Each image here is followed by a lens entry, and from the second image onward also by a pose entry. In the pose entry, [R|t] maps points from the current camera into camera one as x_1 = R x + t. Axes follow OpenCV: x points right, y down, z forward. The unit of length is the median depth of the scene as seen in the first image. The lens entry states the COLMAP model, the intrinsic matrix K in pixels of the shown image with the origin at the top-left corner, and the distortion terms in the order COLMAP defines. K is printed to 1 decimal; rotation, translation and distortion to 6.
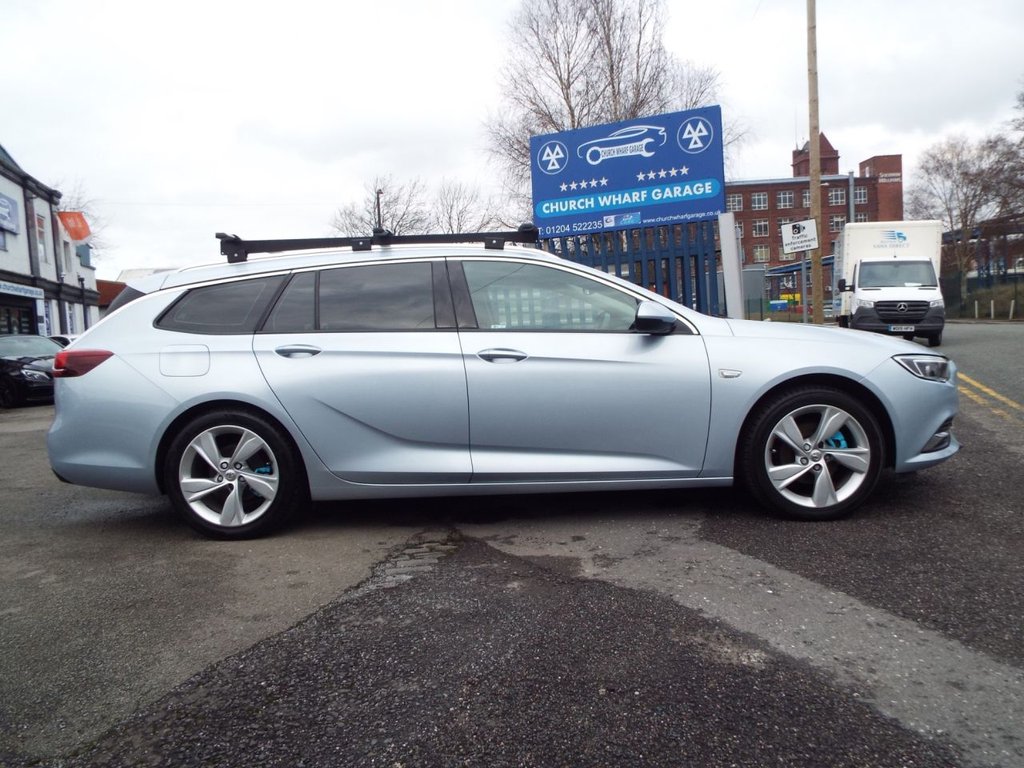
lens RADIAL K [[751.0, 0, 514.8], [0, 751.0, 359.6], [0, 0, 1]] dist [-0.018399, 0.003726]
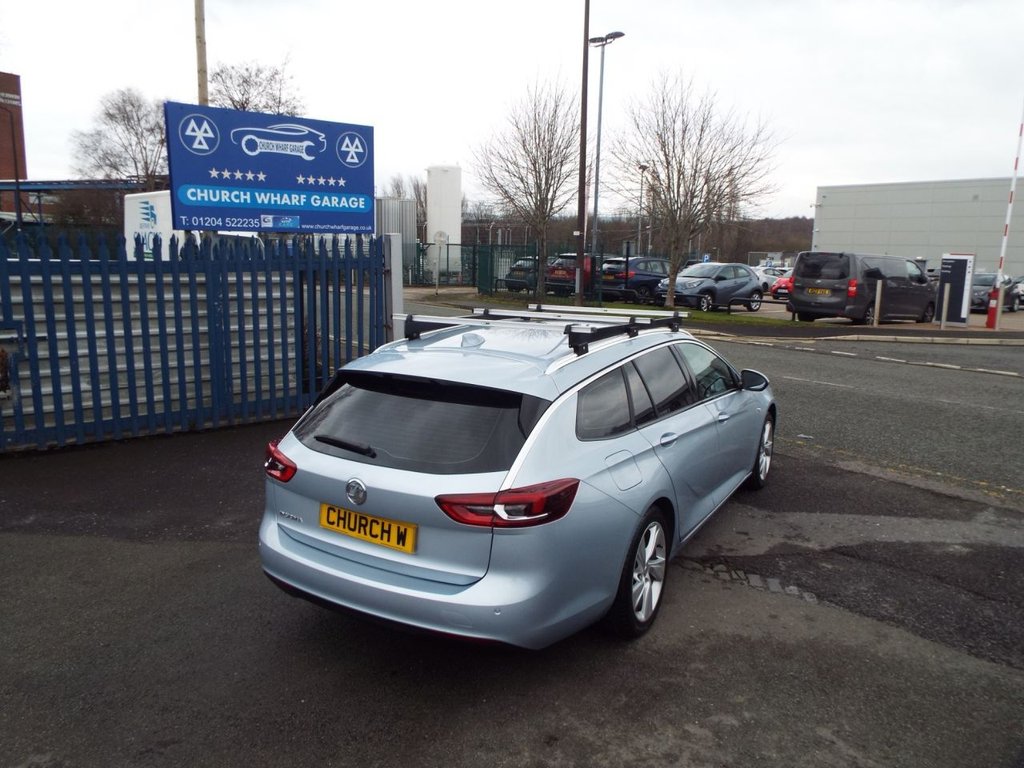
lens RADIAL K [[751.0, 0, 505.1], [0, 751.0, 375.3], [0, 0, 1]] dist [-0.018399, 0.003726]
pose [[0.439325, -0.094029, 0.893394, -0.613004], [-0.008787, 0.994010, 0.108940, -0.101720], [-0.898285, -0.055710, 0.435867, 0.331832]]
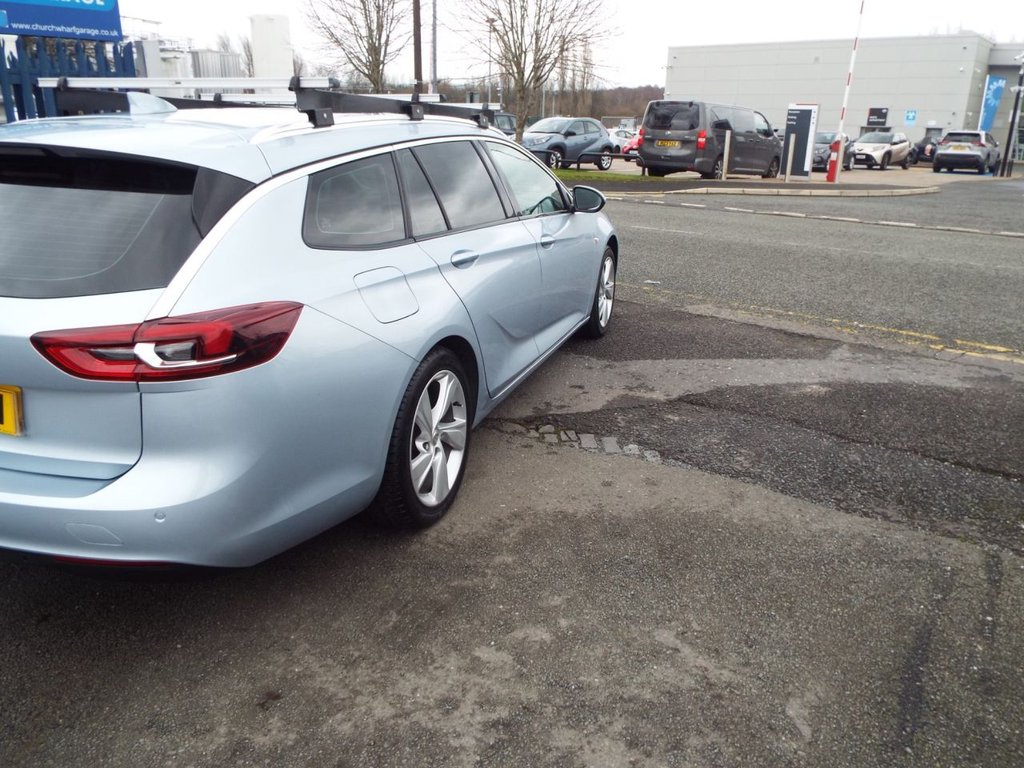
lens RADIAL K [[751.0, 0, 523.2], [0, 751.0, 363.1], [0, 0, 1]] dist [-0.018399, 0.003726]
pose [[0.246033, -0.236831, 0.939883, -0.466691], [-0.003760, 0.969449, 0.245265, -0.045380], [-0.969254, -0.063878, 0.237625, 0.333005]]
